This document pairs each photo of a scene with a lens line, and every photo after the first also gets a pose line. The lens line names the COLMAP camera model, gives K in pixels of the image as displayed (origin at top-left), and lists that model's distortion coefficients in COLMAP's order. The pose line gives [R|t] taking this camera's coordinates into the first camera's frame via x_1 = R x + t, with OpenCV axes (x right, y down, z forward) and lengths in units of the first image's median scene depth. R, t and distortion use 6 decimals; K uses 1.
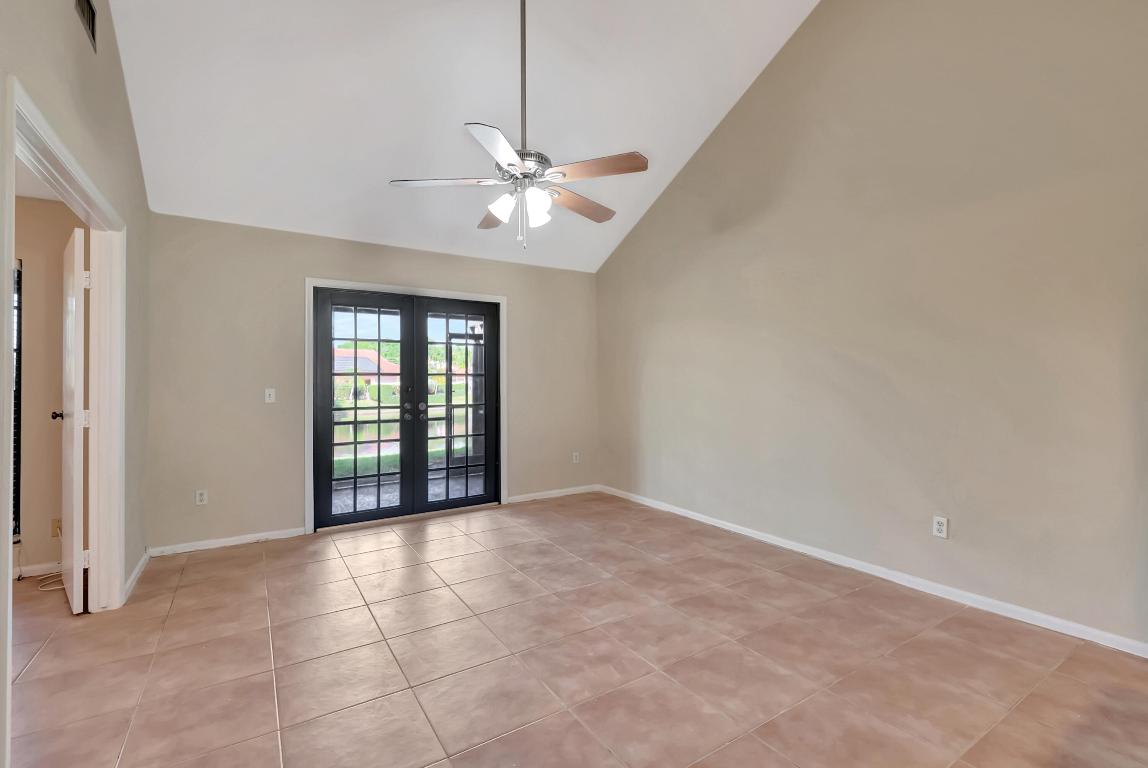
lens RADIAL K [[512.5, 0, 573.7], [0, 512.5, 365.2], [0, 0, 1]] dist [-0.002289, -0.000802]
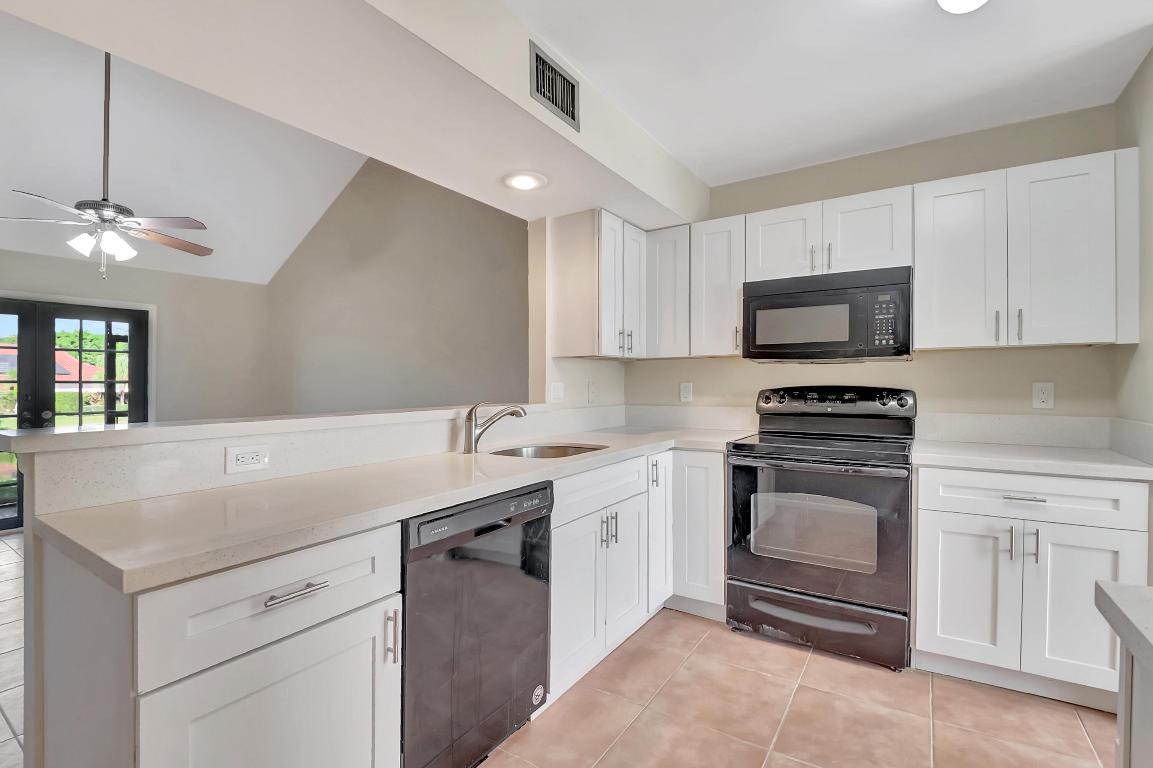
lens RADIAL K [[517.2, 0, 576.3], [0, 517.2, 371.9], [0, 0, 1]] dist [0.003596, -0.006643]
pose [[0.914834, 0.004070, 0.403808, 0.328625], [-0.008335, 0.999926, 0.008805, -0.020218], [-0.403743, -0.011421, 0.914801, -0.441185]]
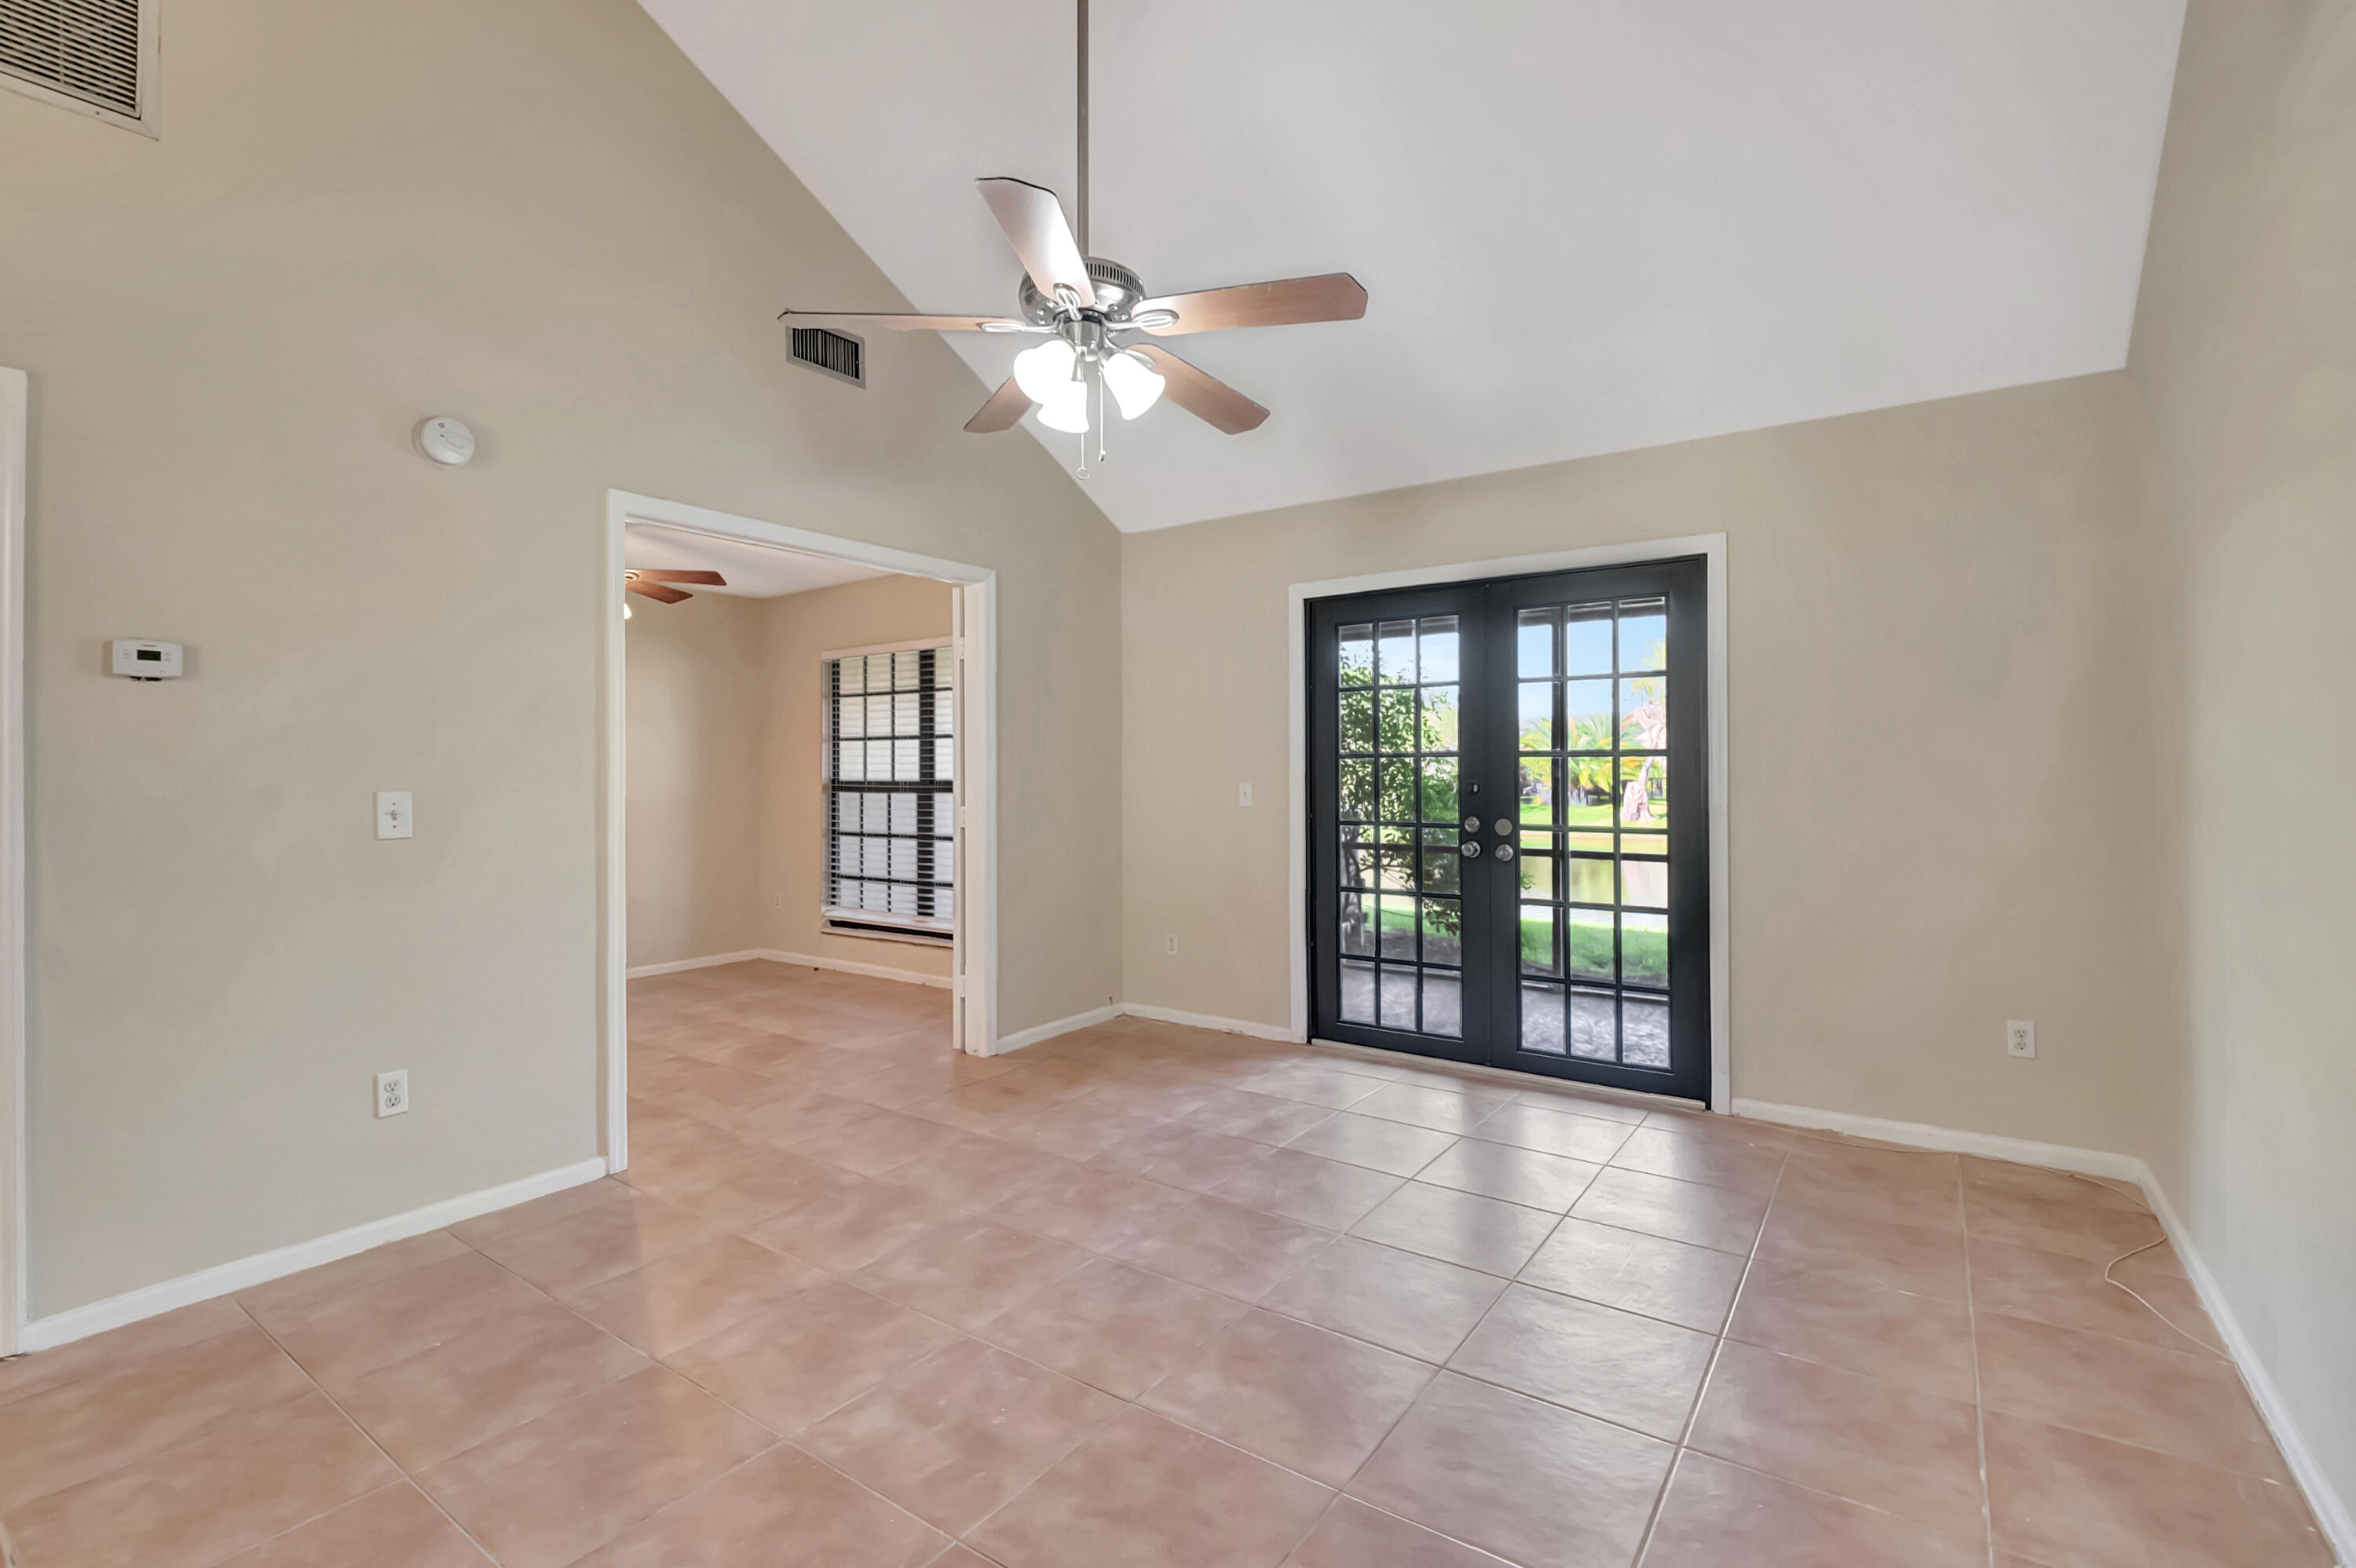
lens RADIAL K [[1056.8, 0, 1175.7], [0, 1056.8, 736.0], [0, 0, 1]] dist [0.003596, -0.006643]
pose [[0.378218, -0.021664, -0.925463, 0.597647], [0.030753, 0.999468, -0.010828, 0.003380], [0.925206, -0.024365, 0.378683, 0.530022]]
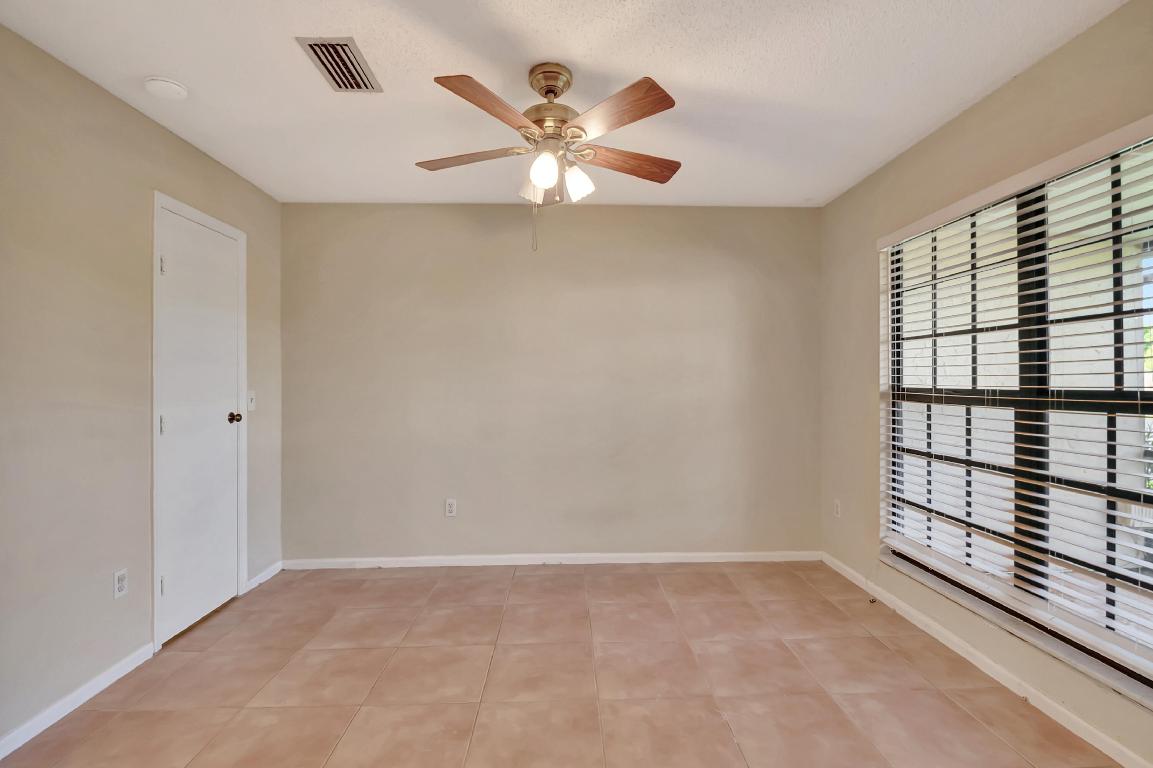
lens RADIAL K [[536.9, 0, 577.7], [0, 536.9, 387.8], [0, 0, 1]] dist [-0.020198, -0.000542]
pose [[-0.515374, 0.021526, -0.856695, -0.475193], [0.038507, 0.999256, 0.001943, 0.024241], [0.856100, -0.031988, -0.515819, 0.688686]]
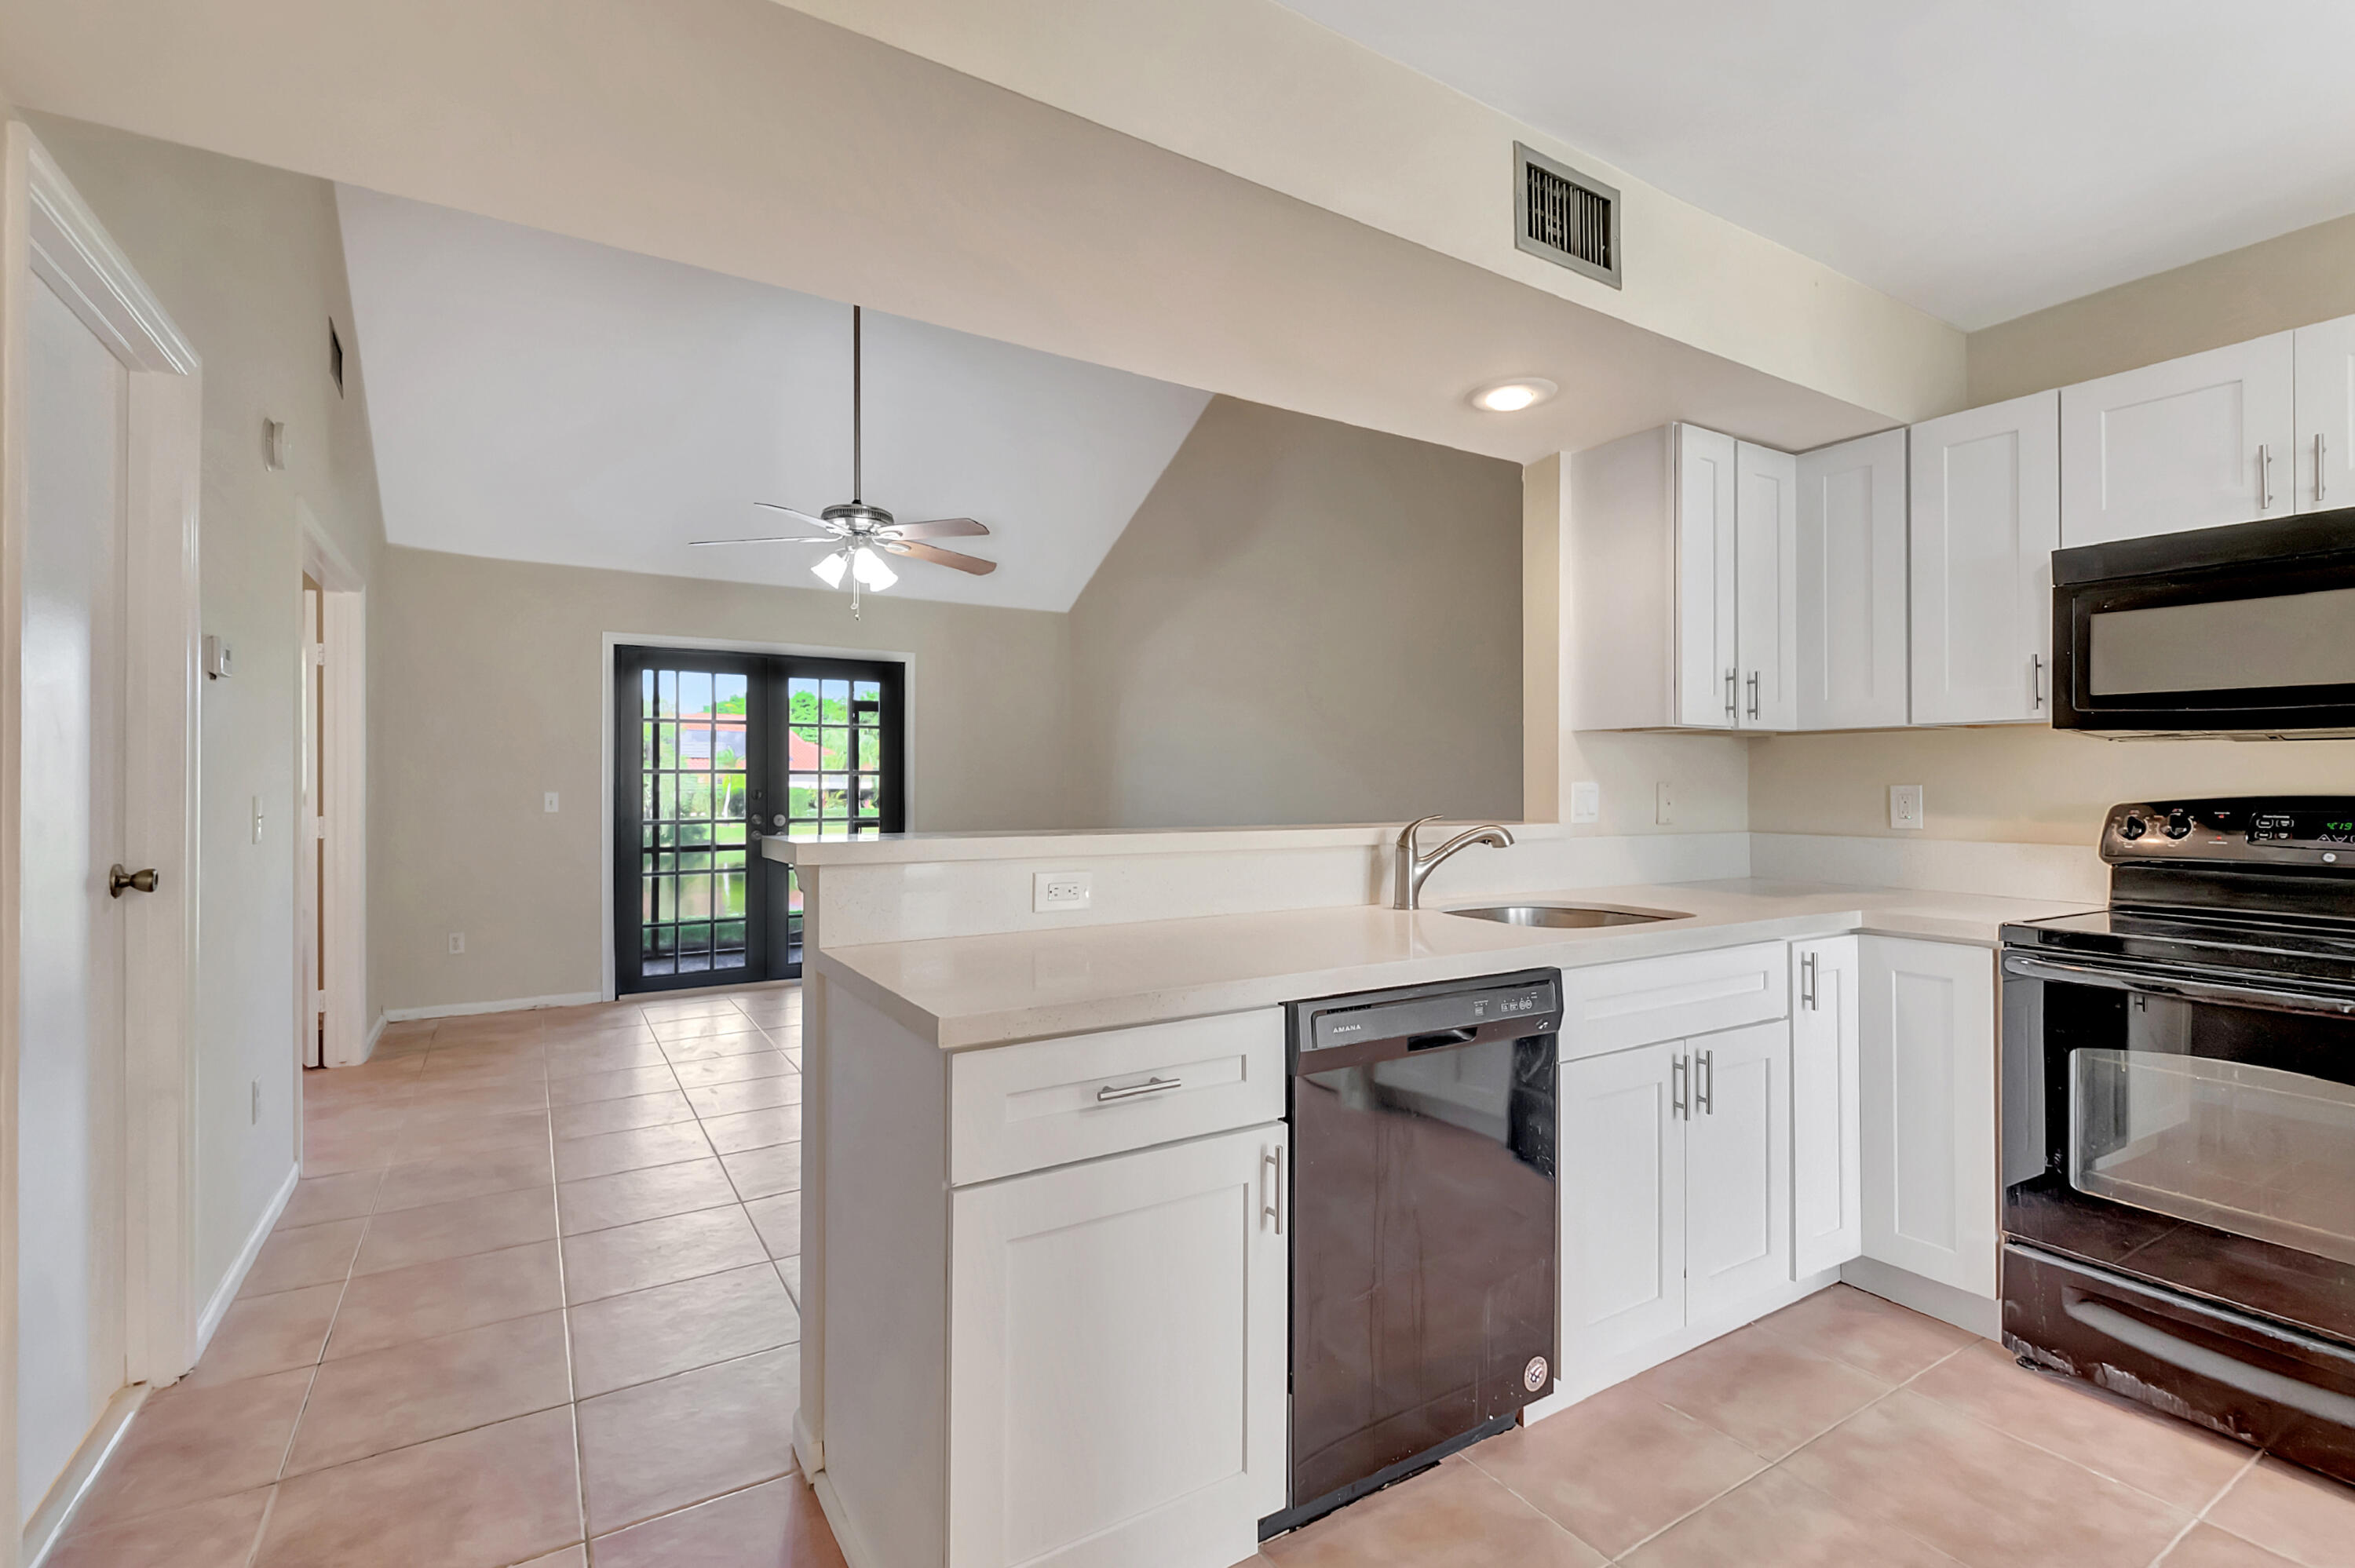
lens RADIAL K [[1056.3, 0, 1177.0], [0, 1056.3, 760.4], [0, 0, 1]] dist [0.003596, -0.006643]
pose [[0.999936, 0.005134, -0.010055, 0.321124], [-0.005031, 0.999935, 0.010218, -0.019888], [0.010107, -0.010167, 0.999897, -0.506475]]
